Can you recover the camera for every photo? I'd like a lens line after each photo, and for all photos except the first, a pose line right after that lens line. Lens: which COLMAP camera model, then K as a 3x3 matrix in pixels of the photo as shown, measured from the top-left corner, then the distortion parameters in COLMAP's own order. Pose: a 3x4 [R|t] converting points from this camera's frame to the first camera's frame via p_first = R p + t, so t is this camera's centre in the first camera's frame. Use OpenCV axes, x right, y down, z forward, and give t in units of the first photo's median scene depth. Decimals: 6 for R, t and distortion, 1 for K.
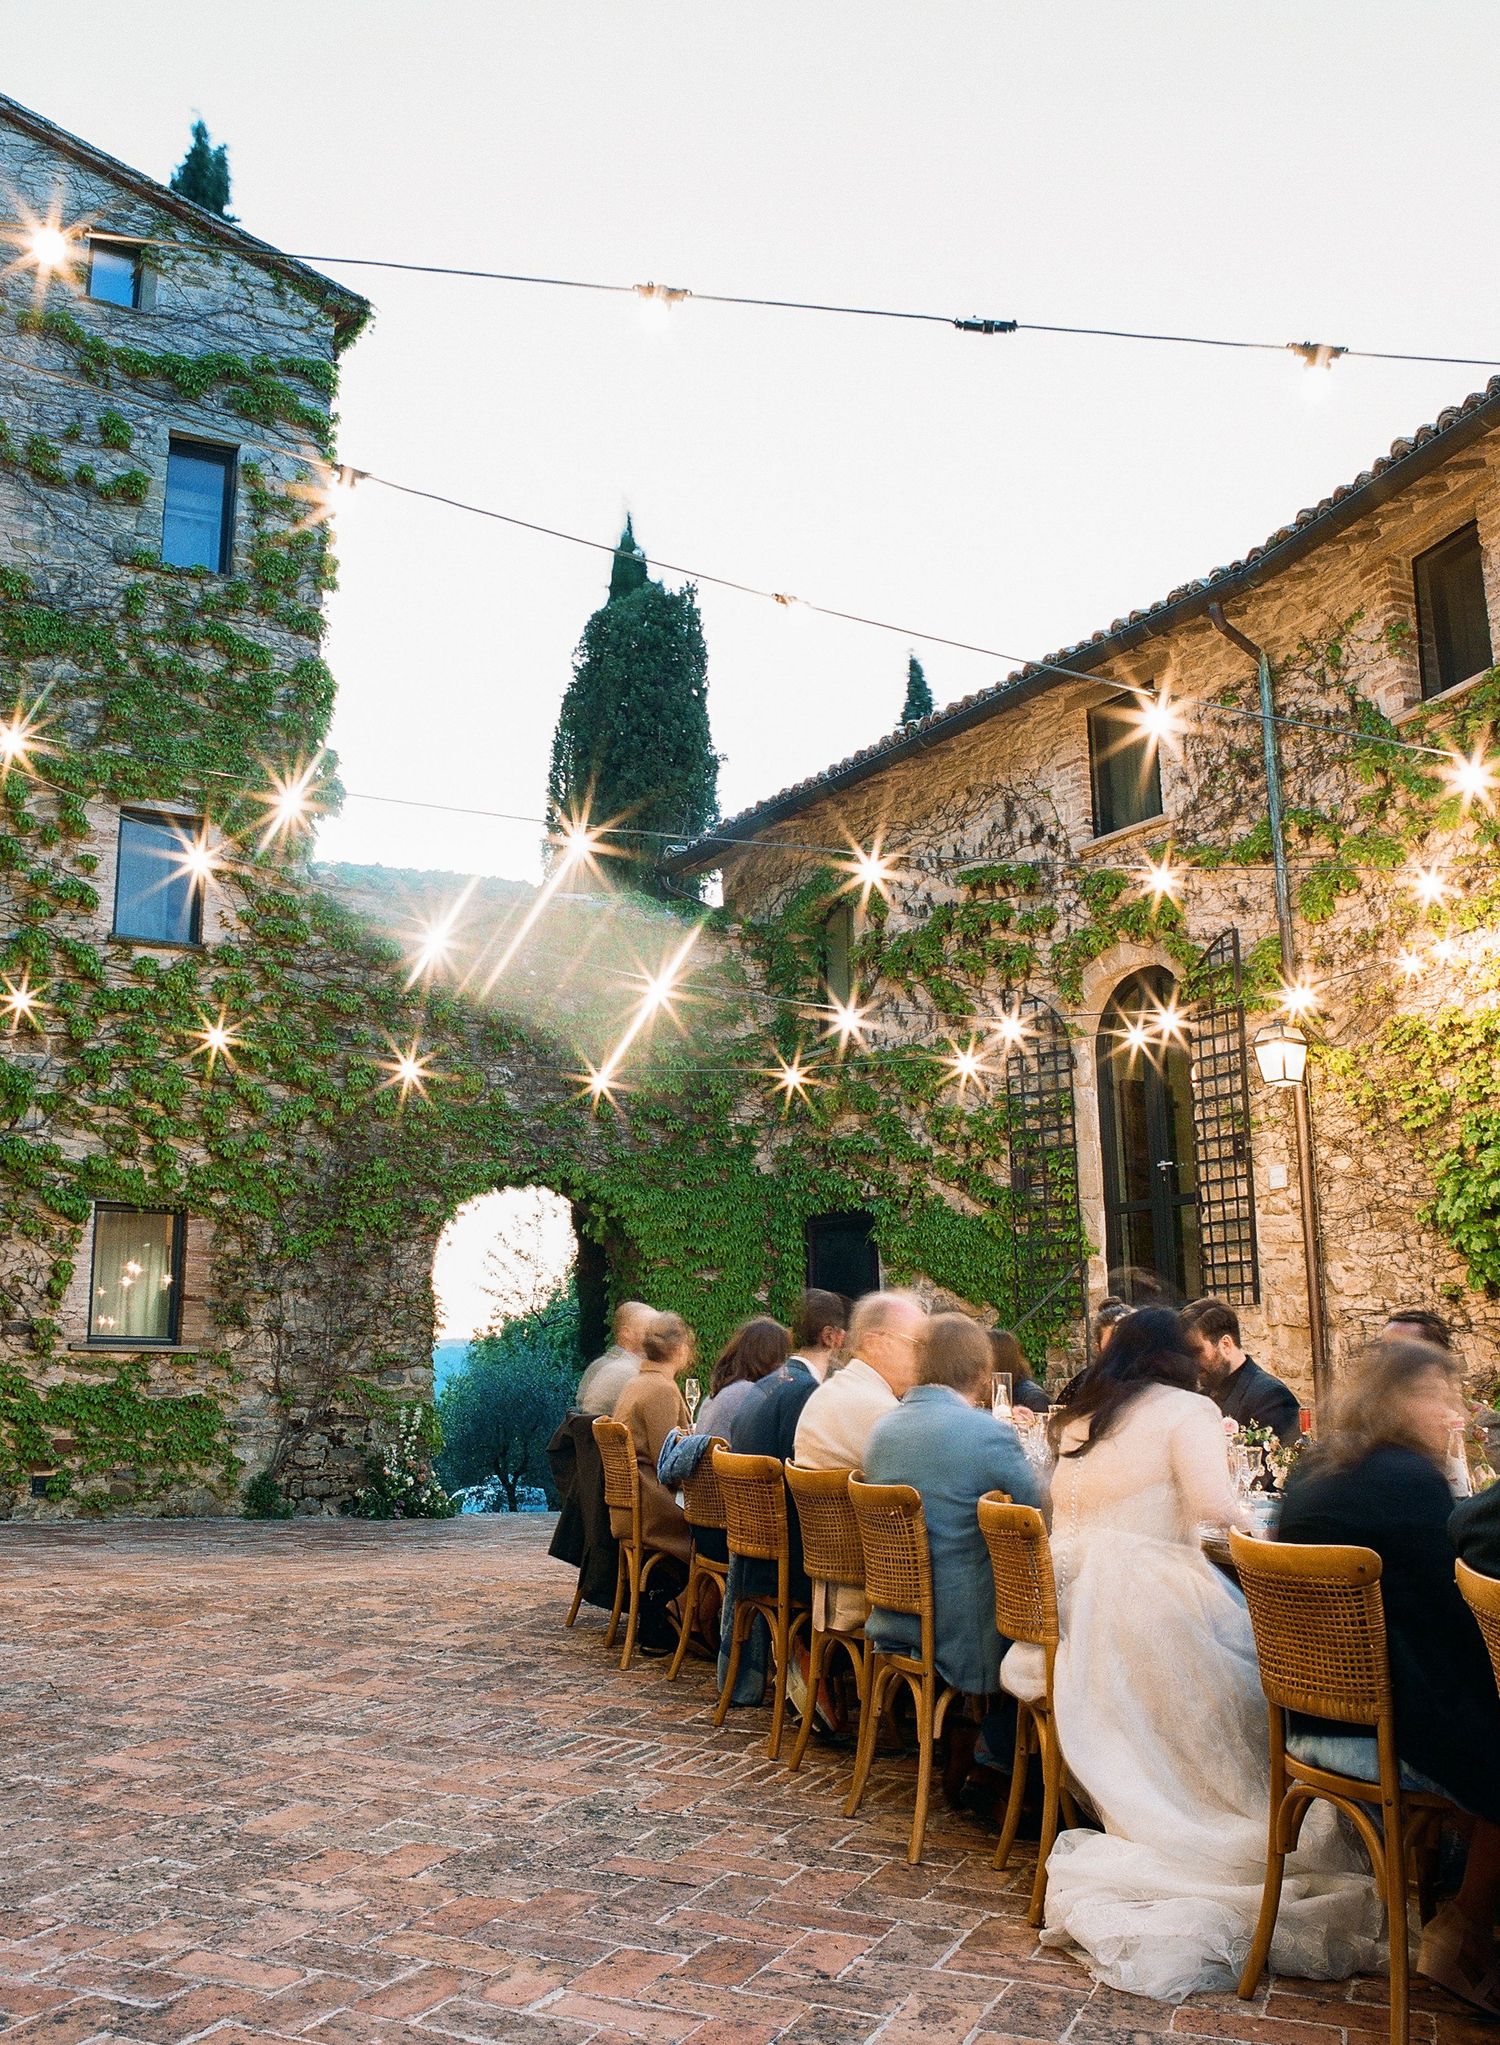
lens RADIAL K [[1967.8, 0, 750.0], [0, 1967.8, 1022.5], [0, 0, 1]] dist [-0.032573, 0.002766]
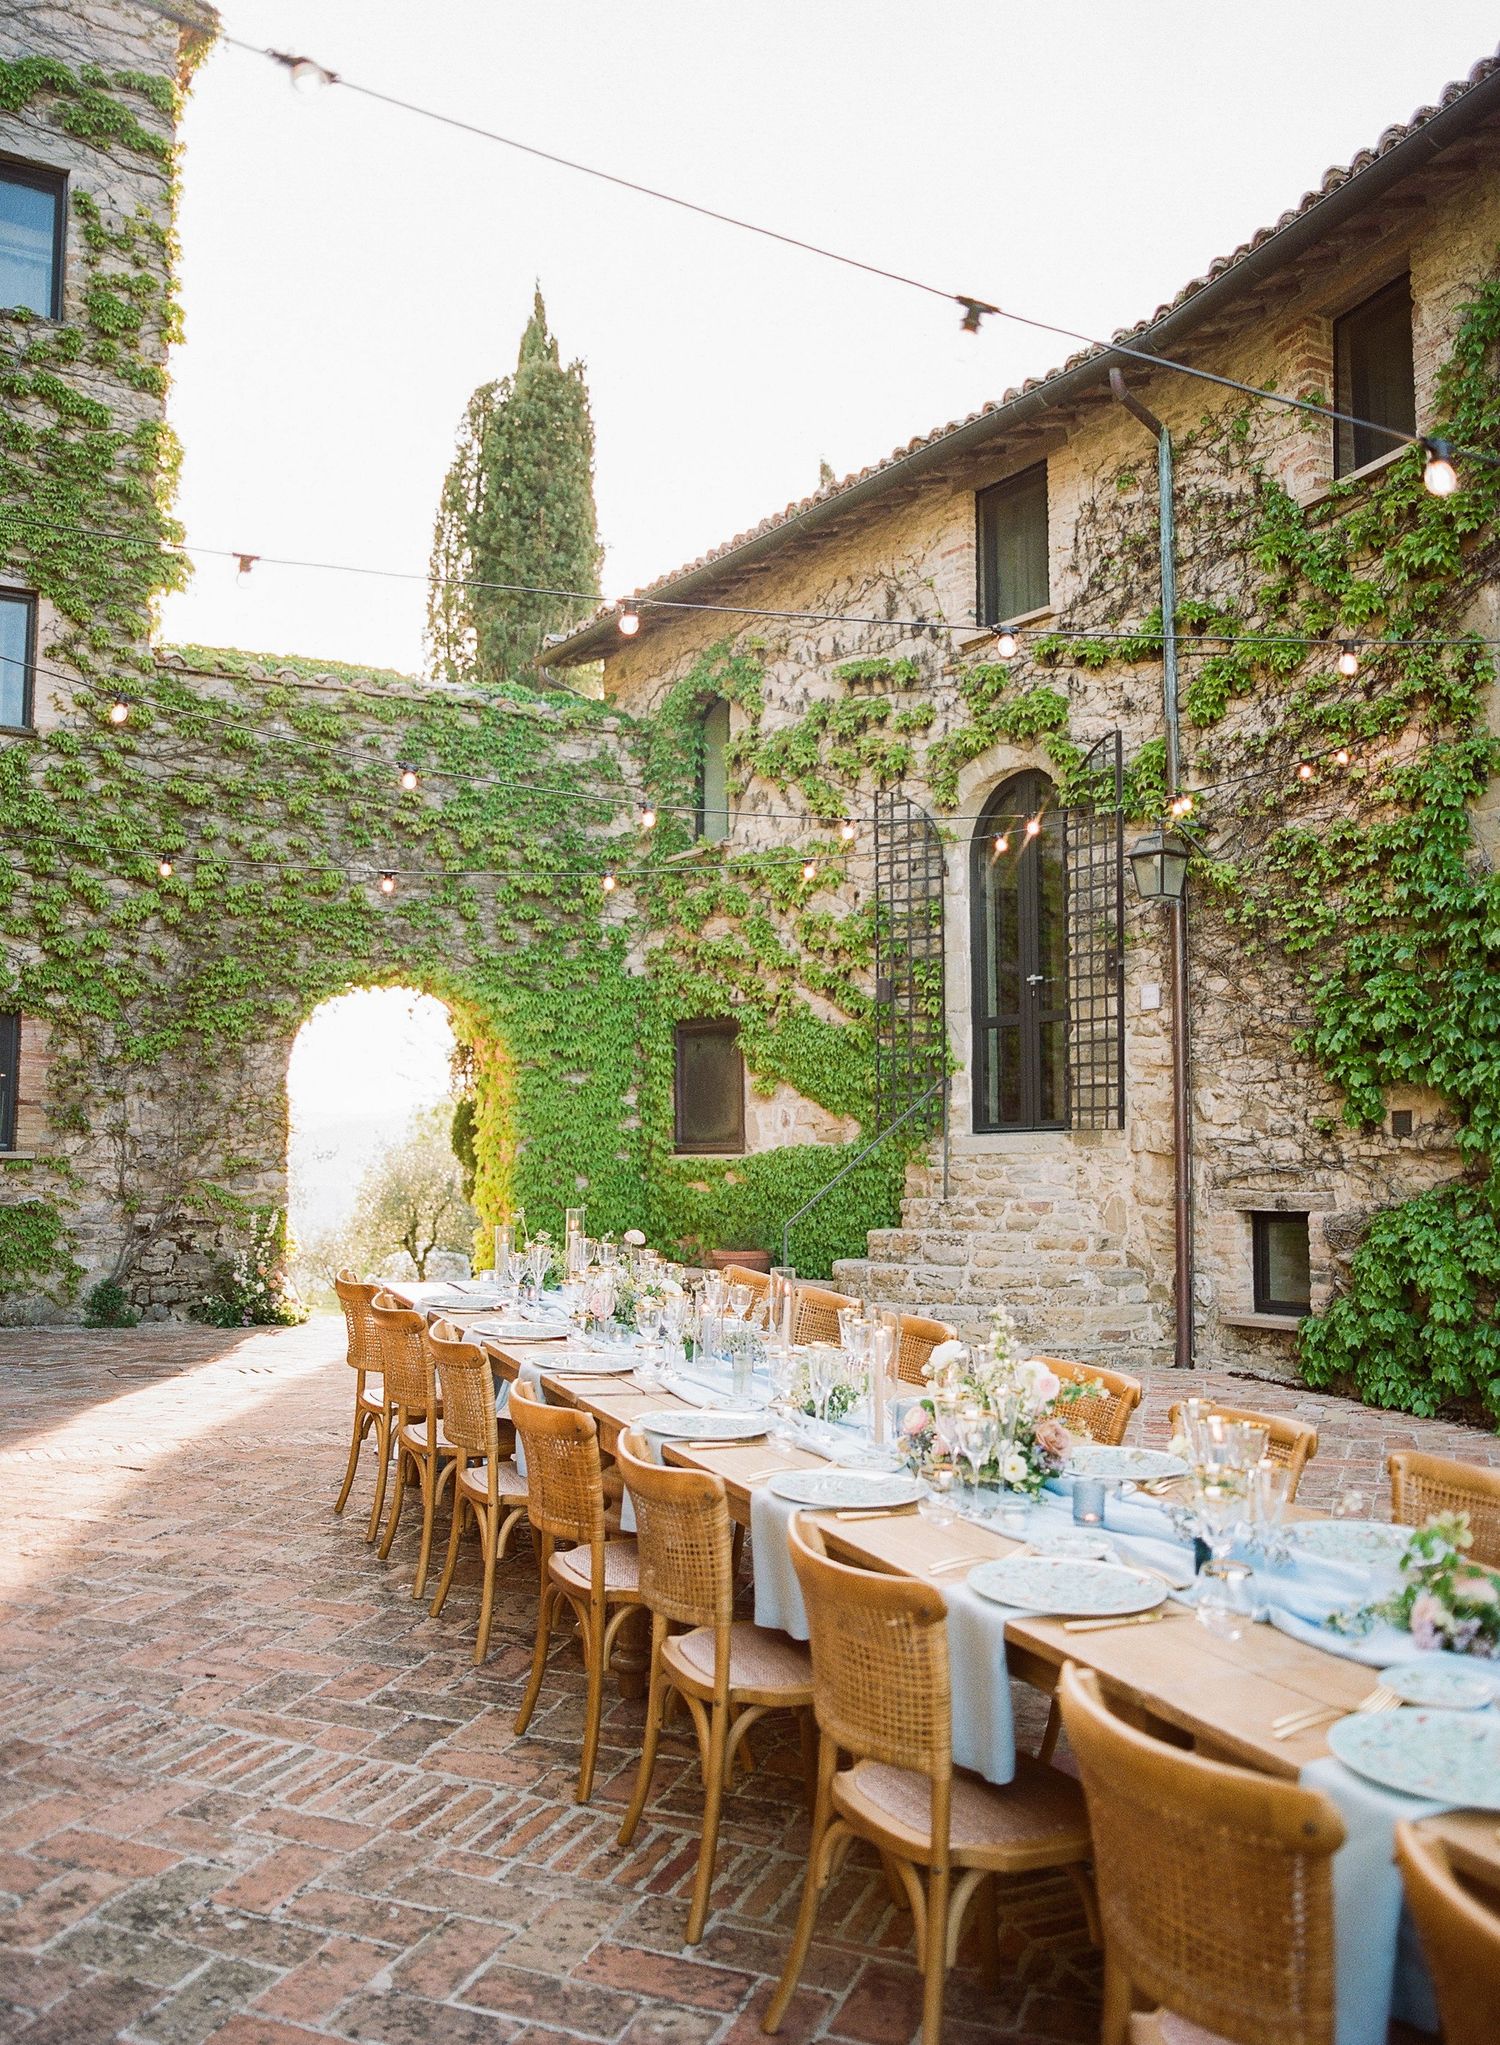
lens RADIAL K [[1477.4, 0, 818.3], [0, 1477.4, 1057.8], [0, 0, 1]] dist [-0.055443, 0.072231]
pose [[0.999227, 0.011932, 0.037459, 0.075734], [-0.017938, 0.986239, 0.164351, -0.006268], [-0.034983, -0.164895, 0.985690, 0.274461]]
